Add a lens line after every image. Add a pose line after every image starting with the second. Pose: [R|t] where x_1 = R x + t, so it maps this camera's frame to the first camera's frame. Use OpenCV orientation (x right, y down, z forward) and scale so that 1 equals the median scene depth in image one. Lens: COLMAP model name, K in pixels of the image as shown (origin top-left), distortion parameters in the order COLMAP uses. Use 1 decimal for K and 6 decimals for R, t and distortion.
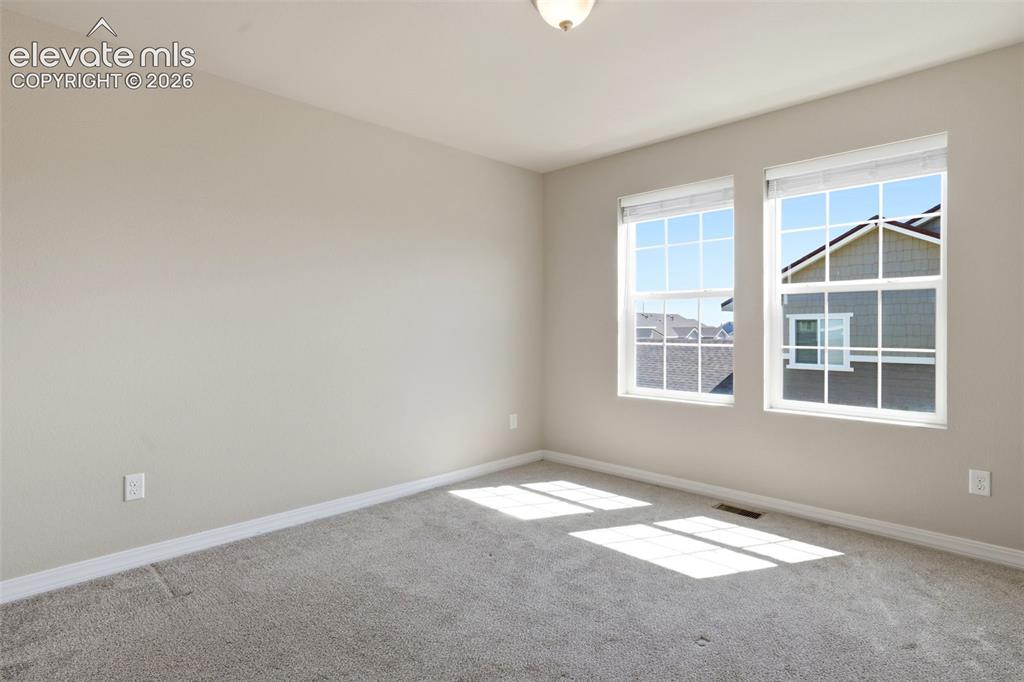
lens RADIAL K [[529.2, 0, 517.0], [0, 529.2, 332.8], [0, 0, 1]] dist [-0.020596, 0.018558]
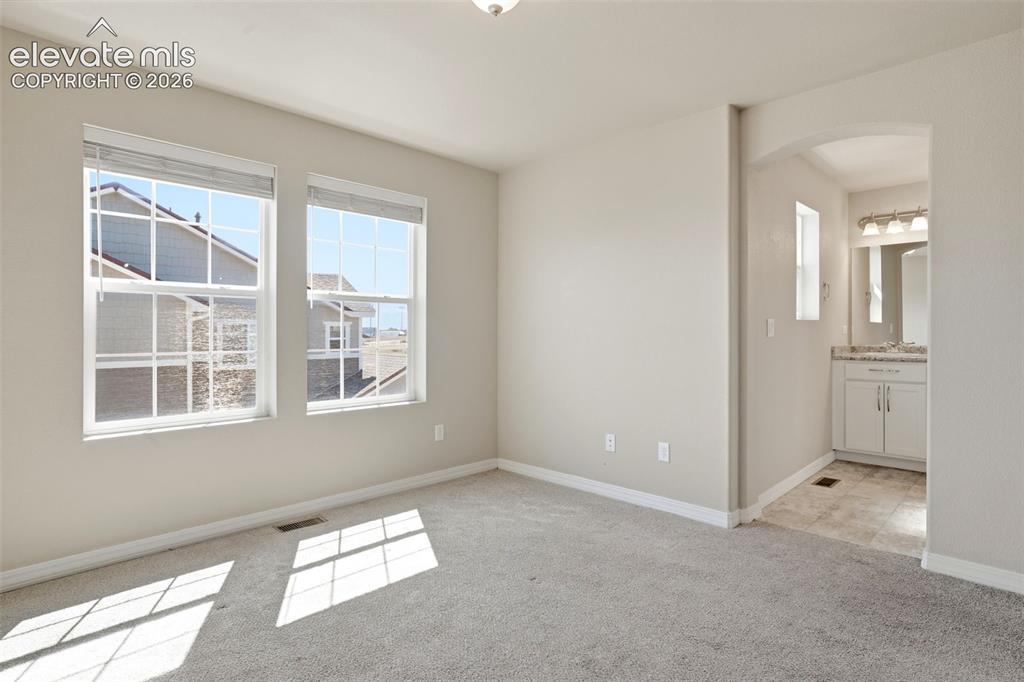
lens RADIAL K [[529.2, 0, 517.0], [0, 529.2, 332.8], [0, 0, 1]] dist [-0.020596, 0.018558]
pose [[-0.012700, 0.001766, 0.999918, -0.331167], [0.004186, 0.999990, -0.001713, -0.003373], [-0.999911, 0.004164, -0.012708, 0.380559]]
